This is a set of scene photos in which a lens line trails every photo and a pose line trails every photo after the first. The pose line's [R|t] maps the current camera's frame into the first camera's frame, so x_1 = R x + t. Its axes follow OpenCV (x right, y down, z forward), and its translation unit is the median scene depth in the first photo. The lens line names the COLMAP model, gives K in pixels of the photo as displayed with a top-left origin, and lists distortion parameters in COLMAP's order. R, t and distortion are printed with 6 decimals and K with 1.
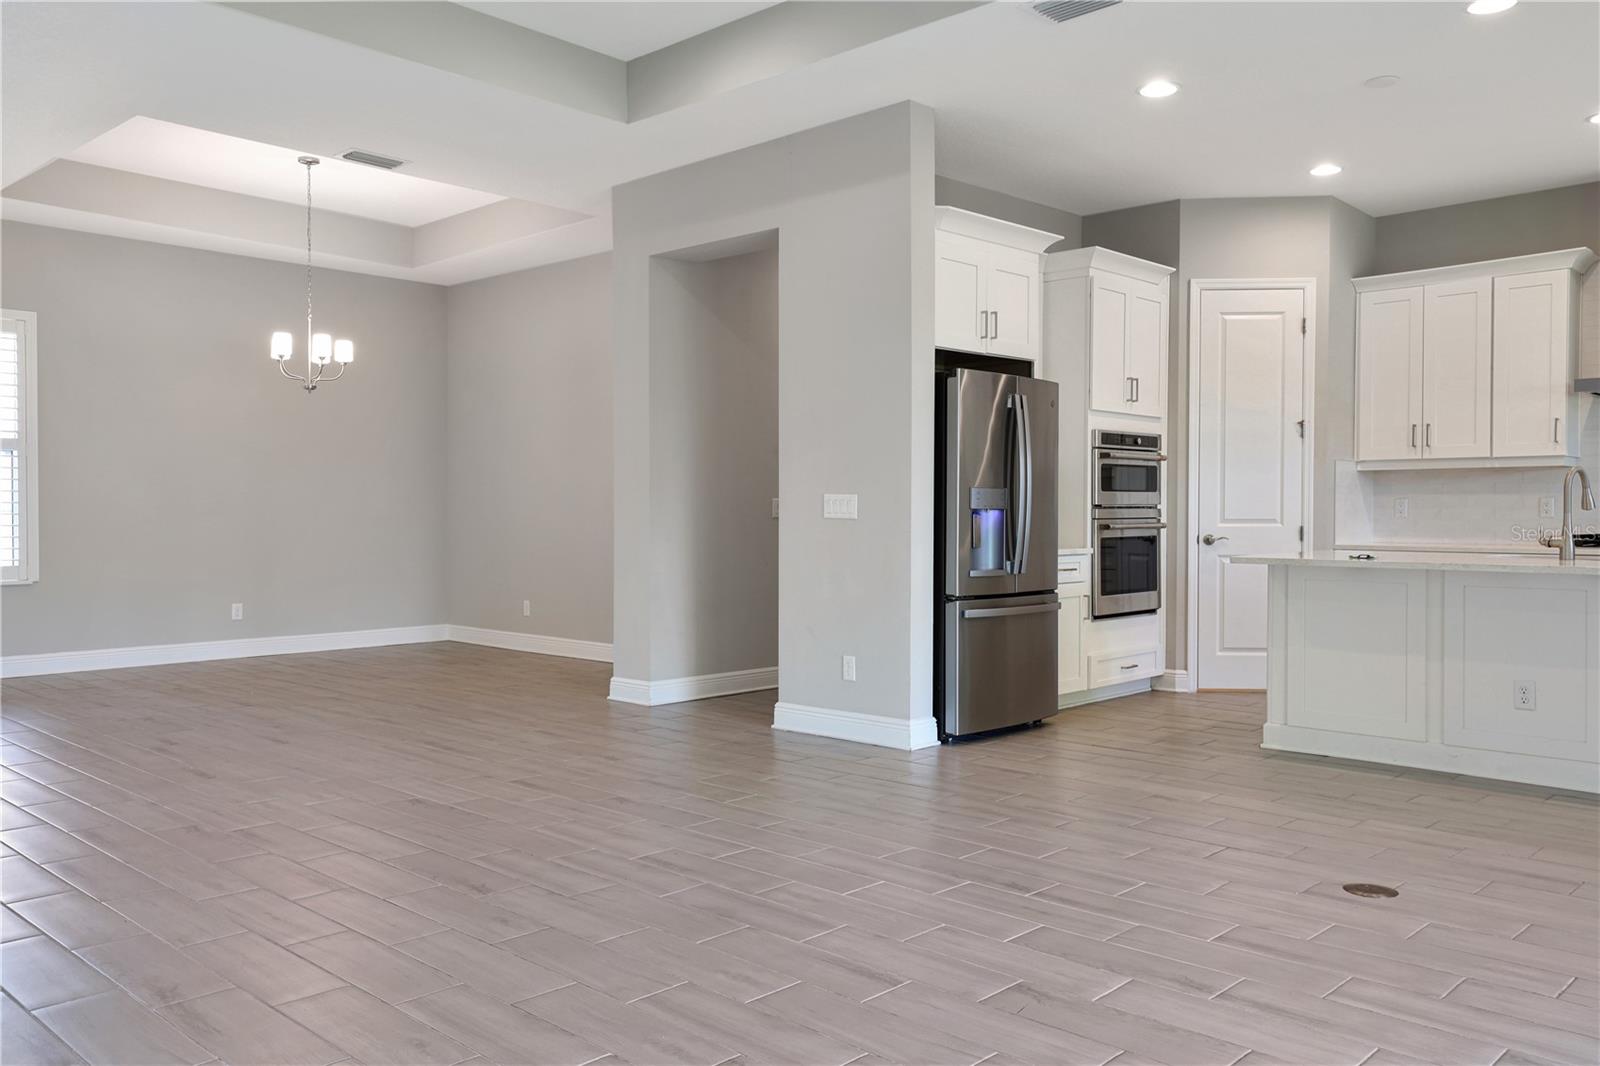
lens RADIAL K [[1267.5, 0, 802.7], [0, 1267.5, 535.9], [0, 0, 1]] dist [0.016212, 0.011053]
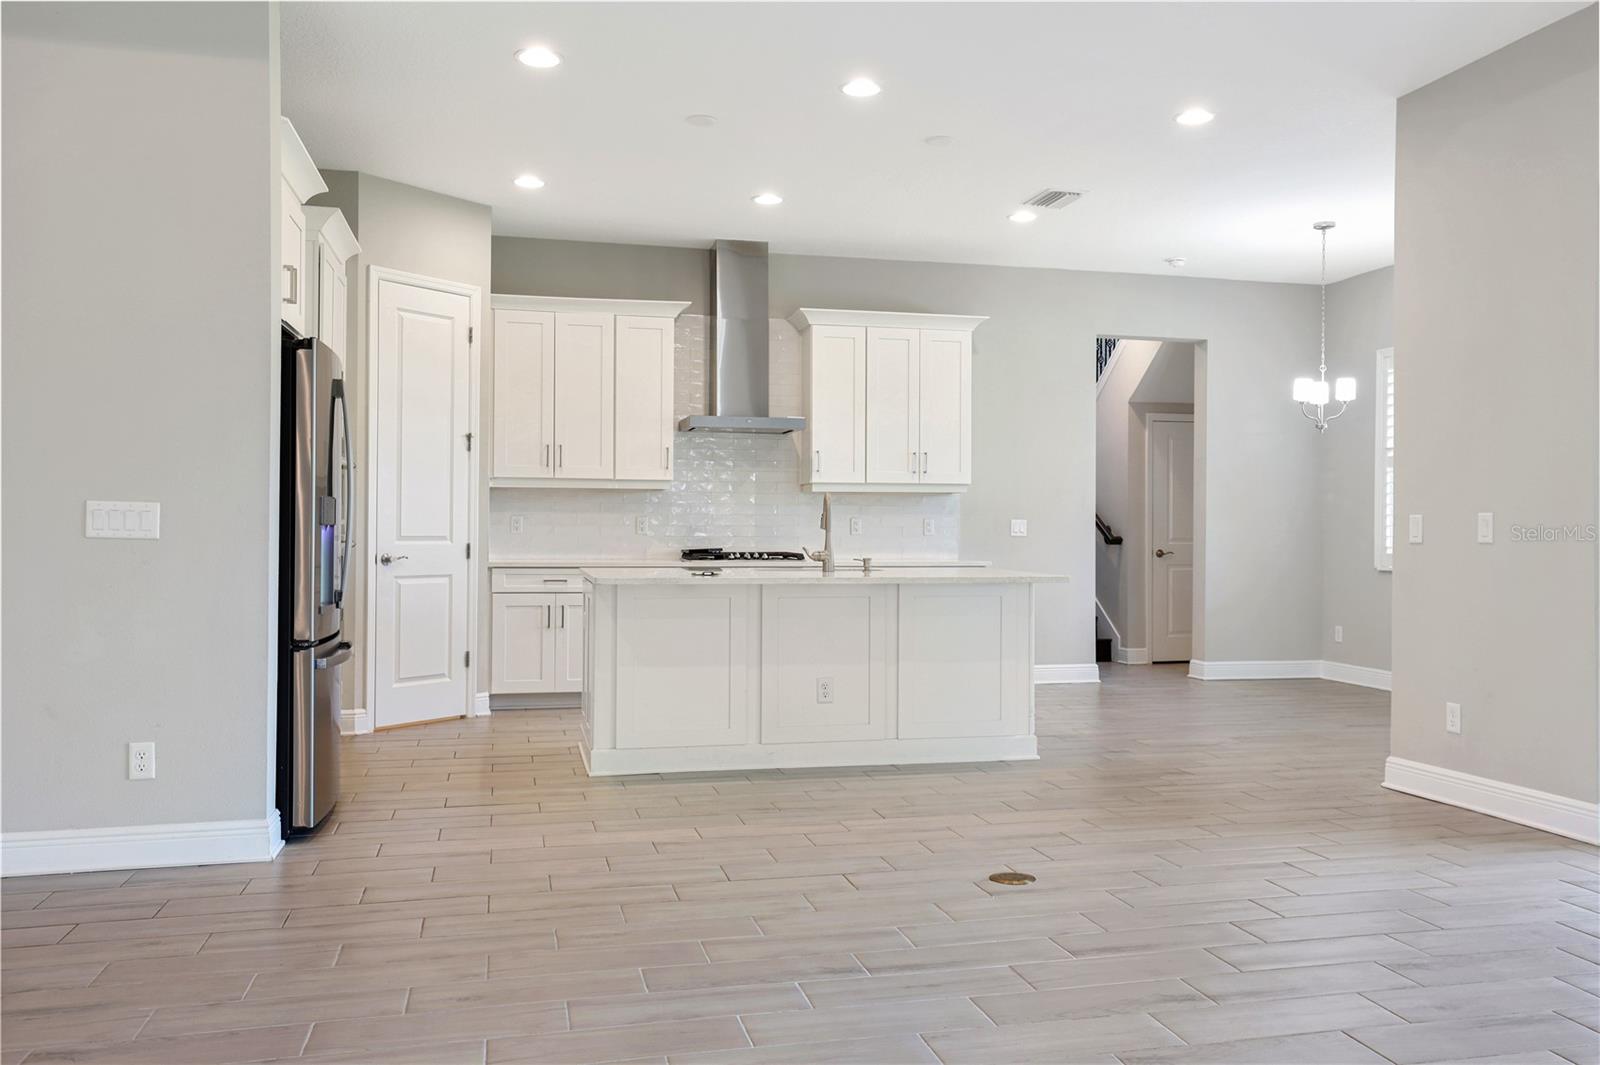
lens RADIAL K [[1267.5, 0, 810.8], [0, 1267.5, 528.2], [0, 0, 1]] dist [0.016212, 0.011053]
pose [[0.538261, 0.002617, 0.842774, -0.294088], [0.011768, 0.999874, -0.010620, -0.006608], [-0.842696, 0.015634, 0.538162, 0.287860]]
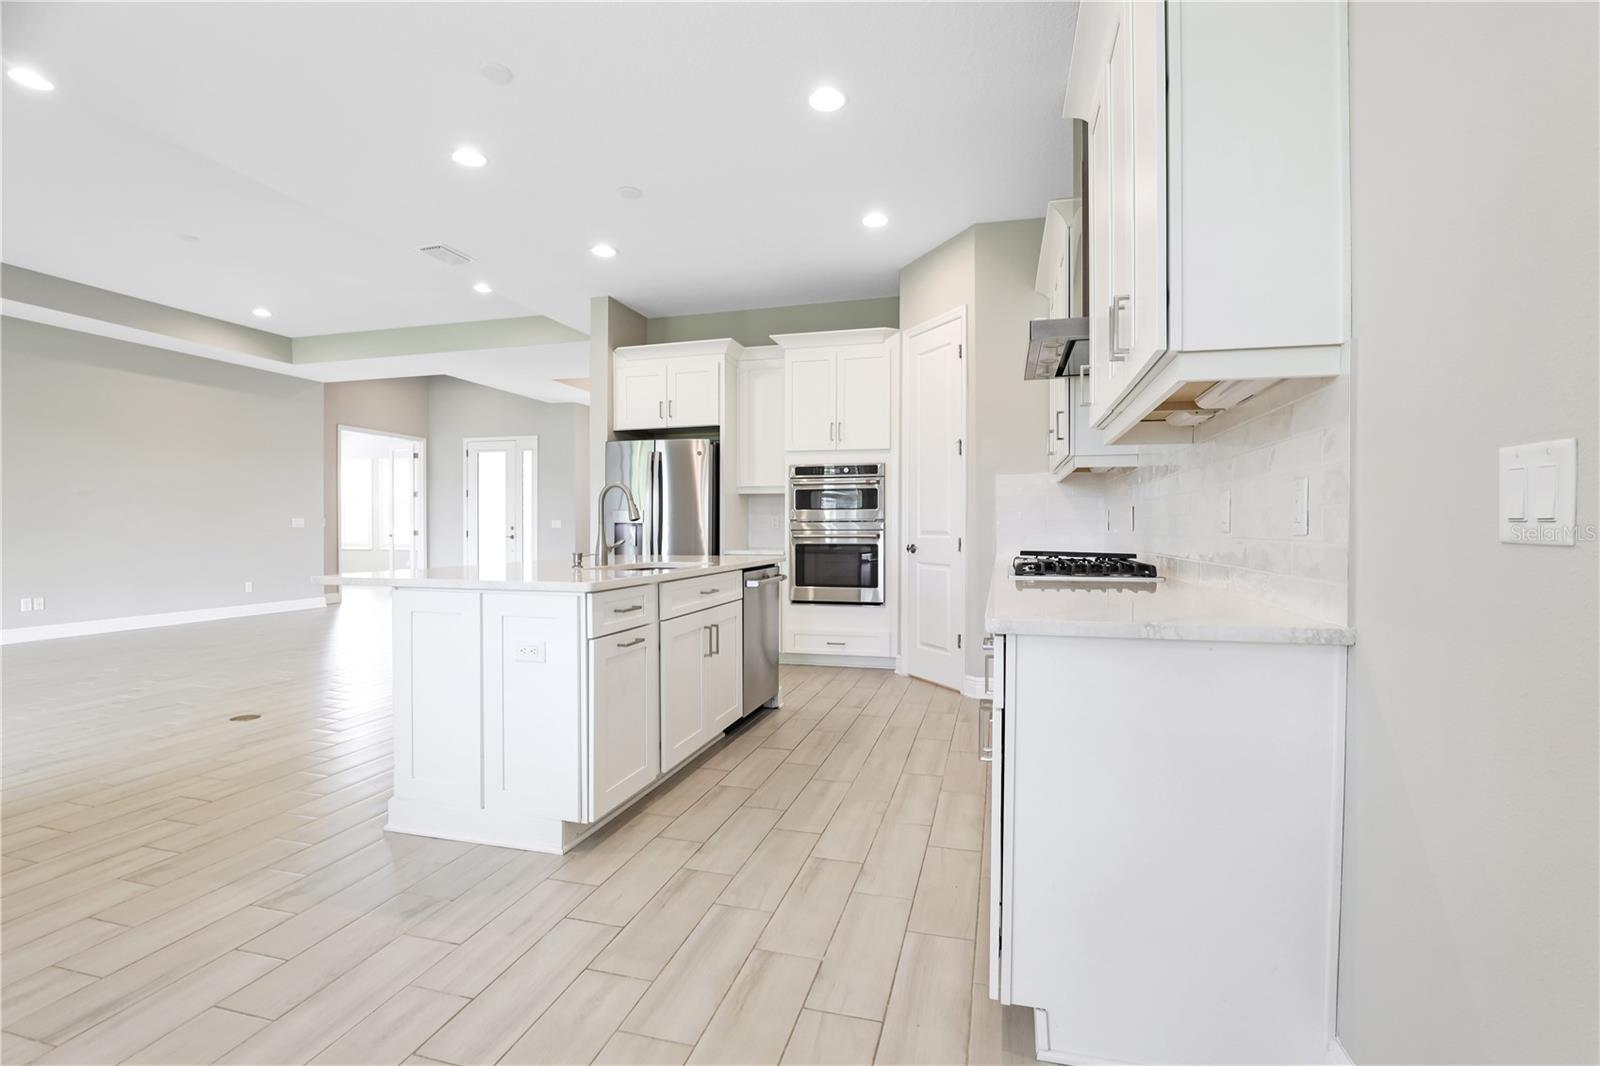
lens RADIAL K [[733.1, 0, 796.8], [0, 733.1, 531.2], [0, 0, 1]] dist [-0.035974, 0.005852]
pose [[0.472663, 0.004704, -0.881231, 0.931945], [-0.018019, 0.999828, -0.004327, -0.008842], [0.881059, 0.017924, 0.472667, 0.631066]]
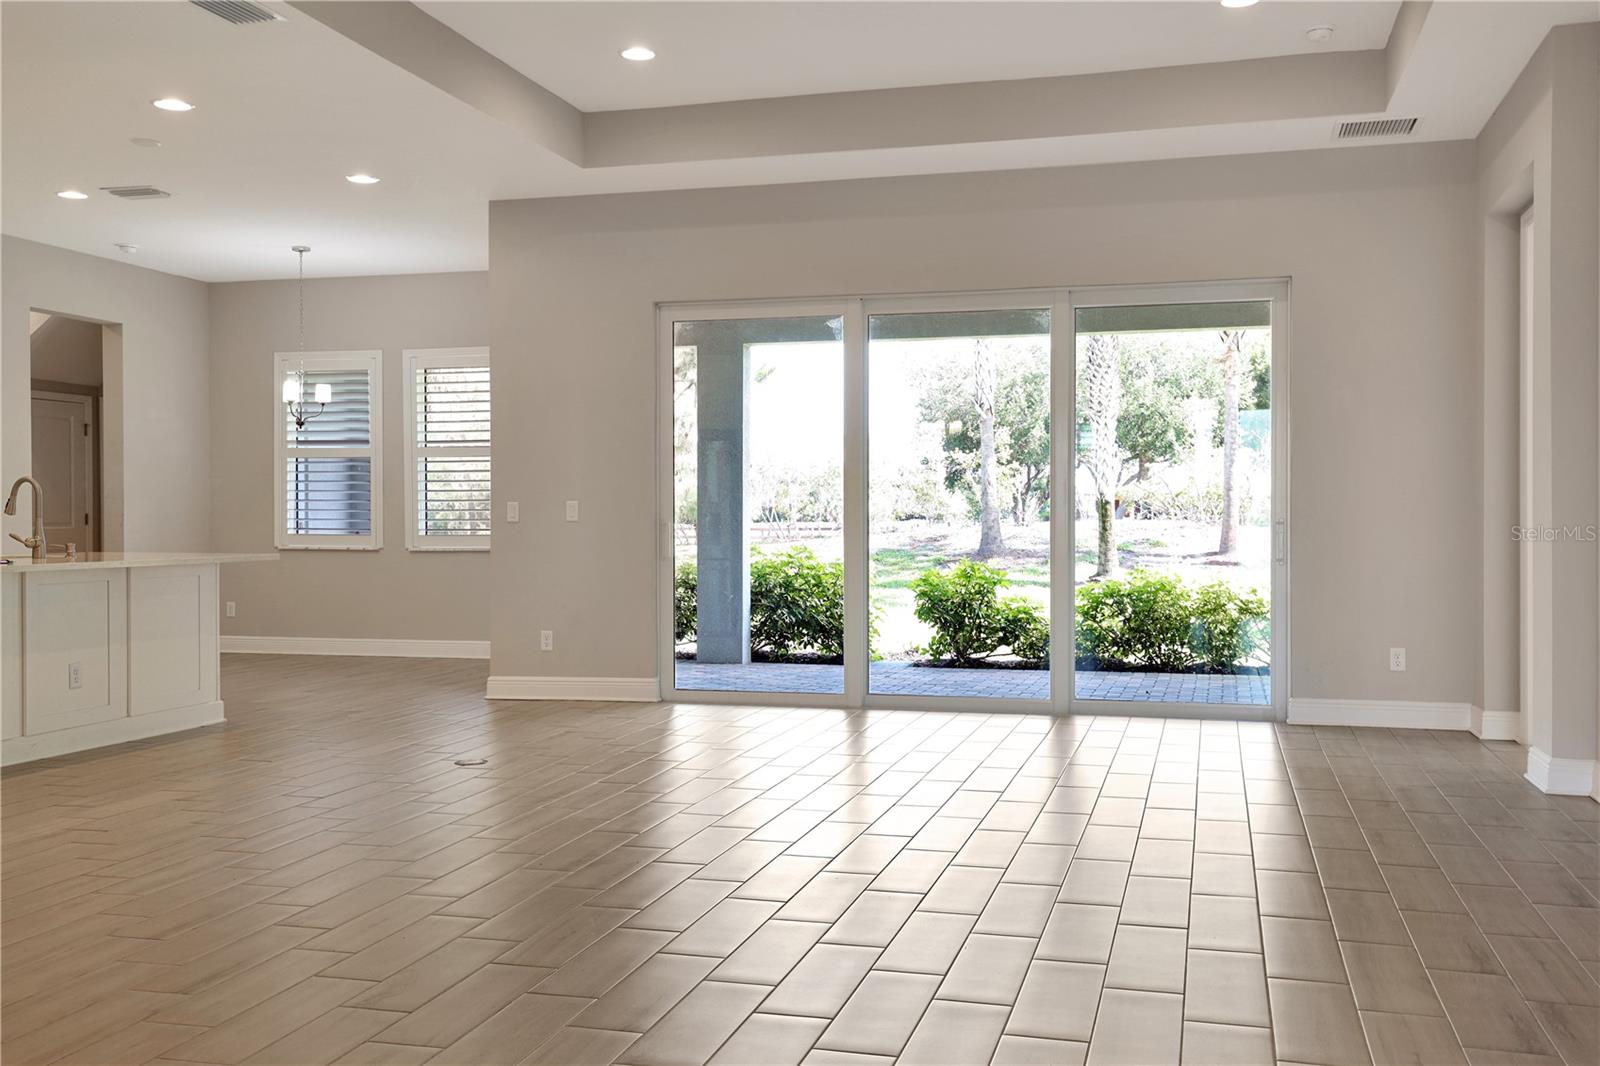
lens RADIAL K [[1506.0, 0, 799.1], [0, 1506.0, 527.2], [0, 0, 1]] dist [0.051060, 0.000000]
pose [[-0.470791, -0.008097, 0.882208, -0.696306], [0.018075, 0.999659, 0.018820, -0.016773], [-0.882060, 0.024806, -0.470484, 0.778681]]
